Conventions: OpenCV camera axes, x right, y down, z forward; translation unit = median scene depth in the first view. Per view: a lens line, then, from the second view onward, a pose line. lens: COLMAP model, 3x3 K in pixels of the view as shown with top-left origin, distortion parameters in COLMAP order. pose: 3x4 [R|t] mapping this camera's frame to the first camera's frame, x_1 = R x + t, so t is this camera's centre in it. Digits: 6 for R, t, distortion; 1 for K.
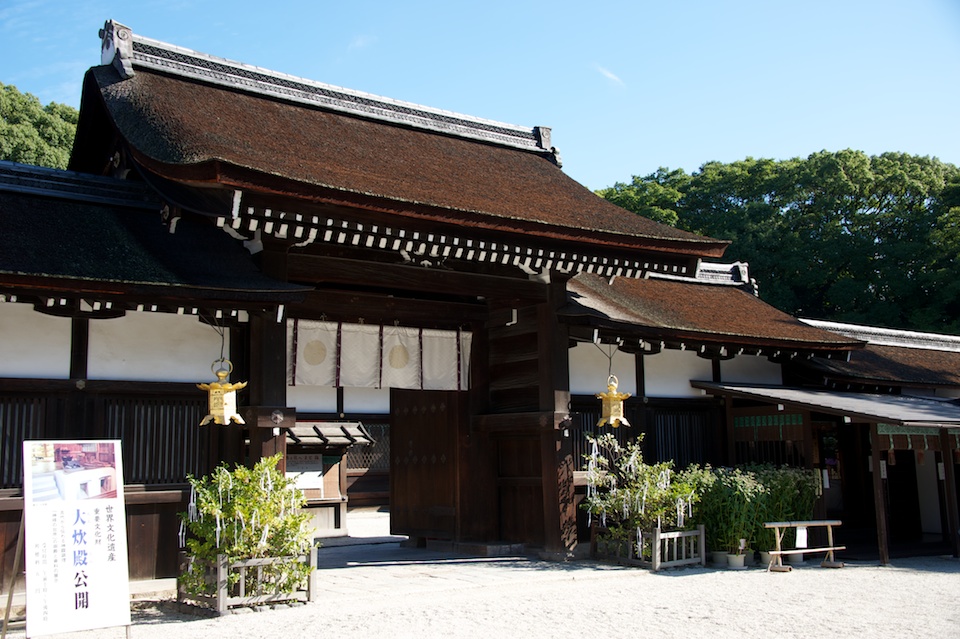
lens RADIAL K [[1038.2, 0, 480.0], [0, 1038.2, 319.5], [0, 0, 1]] dist [0.013945, 0.014370]
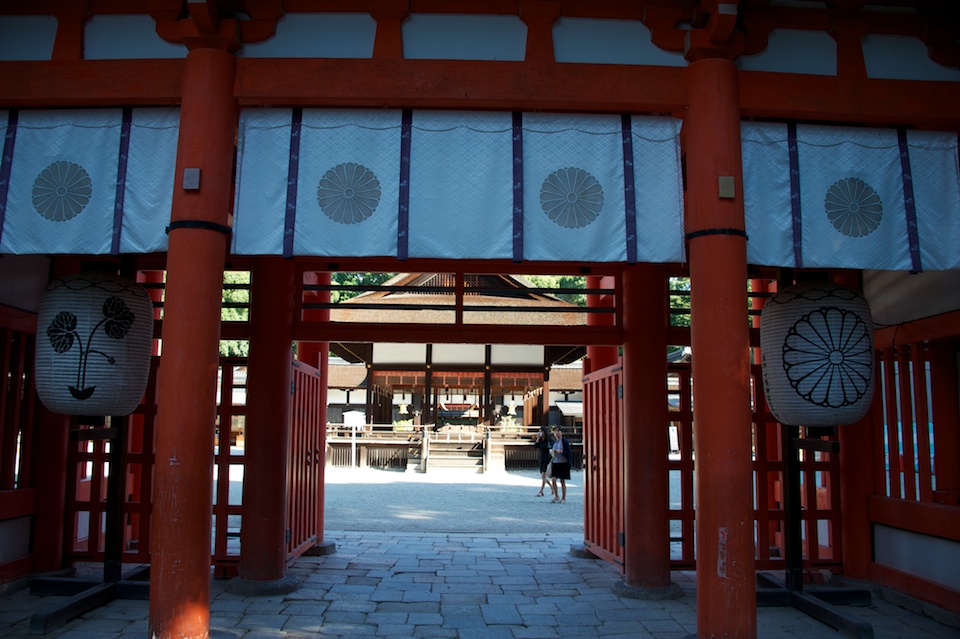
lens RADIAL K [[753.3, 0, 480.0], [0, 753.3, 319.5], [0, 0, 1]] dist [-0.109278, 0.005186]
pose [[0.827502, -0.063501, -0.557860, 1.627560], [0.053336, 0.997981, -0.034485, -0.157751], [0.558924, -0.001218, 0.829218, -1.377855]]
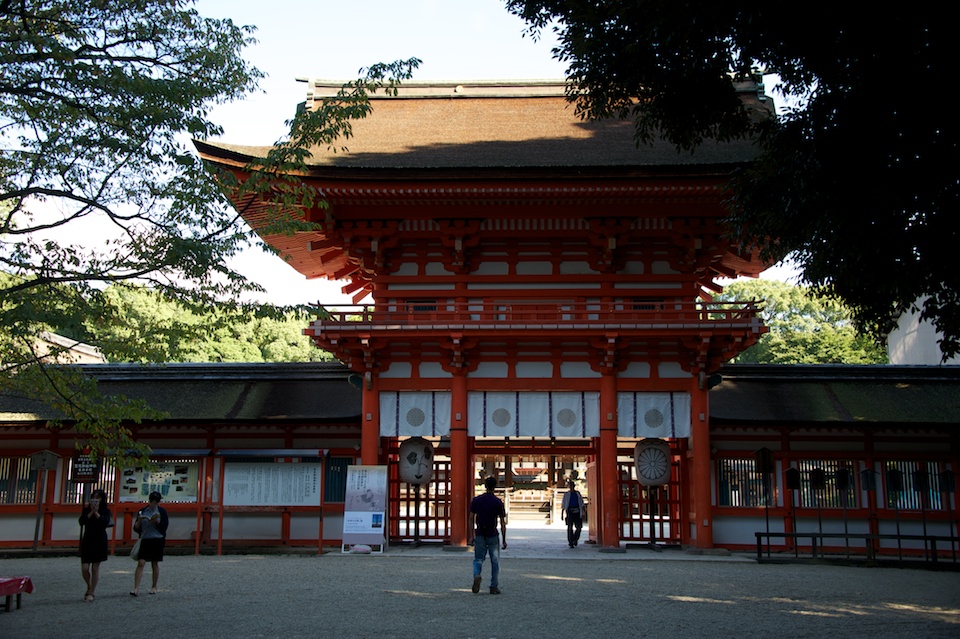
lens RADIAL K [[1038.2, 0, 480.0], [0, 1038.2, 319.5], [0, 0, 1]] dist [0.013945, 0.014370]
pose [[0.784636, -0.091559, -0.613159, 2.326144], [0.066250, 0.995754, -0.063912, -0.272918], [0.616407, 0.009526, 0.787370, -2.360008]]
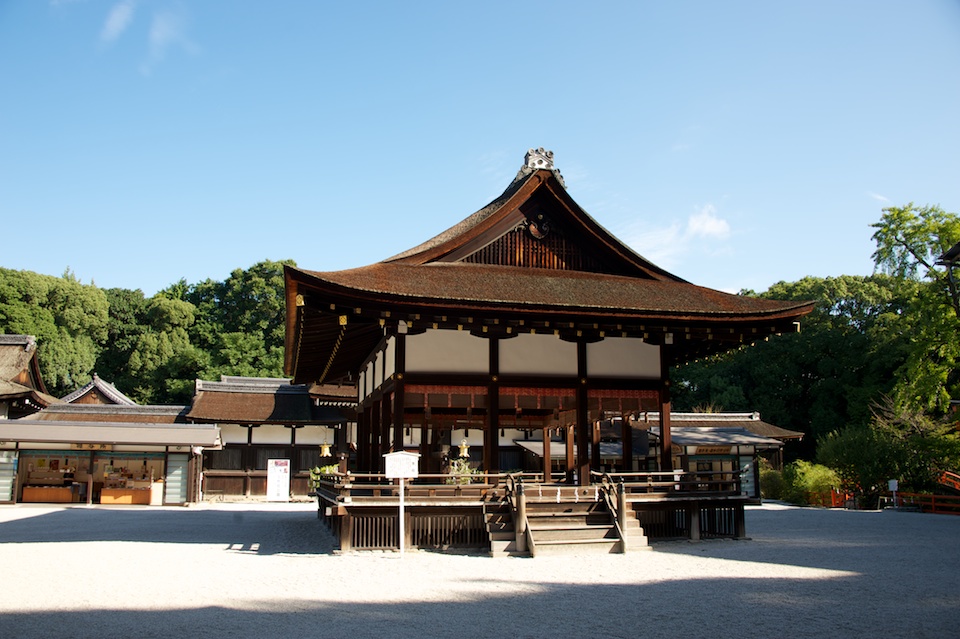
lens RADIAL K [[753.3, 0, 480.0], [0, 753.3, 319.5], [0, 0, 1]] dist [-0.109278, 0.005186]
pose [[0.932077, -0.067160, -0.355980, 0.999481], [0.040857, 0.995884, -0.080908, -0.118225], [0.359948, 0.060868, 0.930985, -1.062000]]
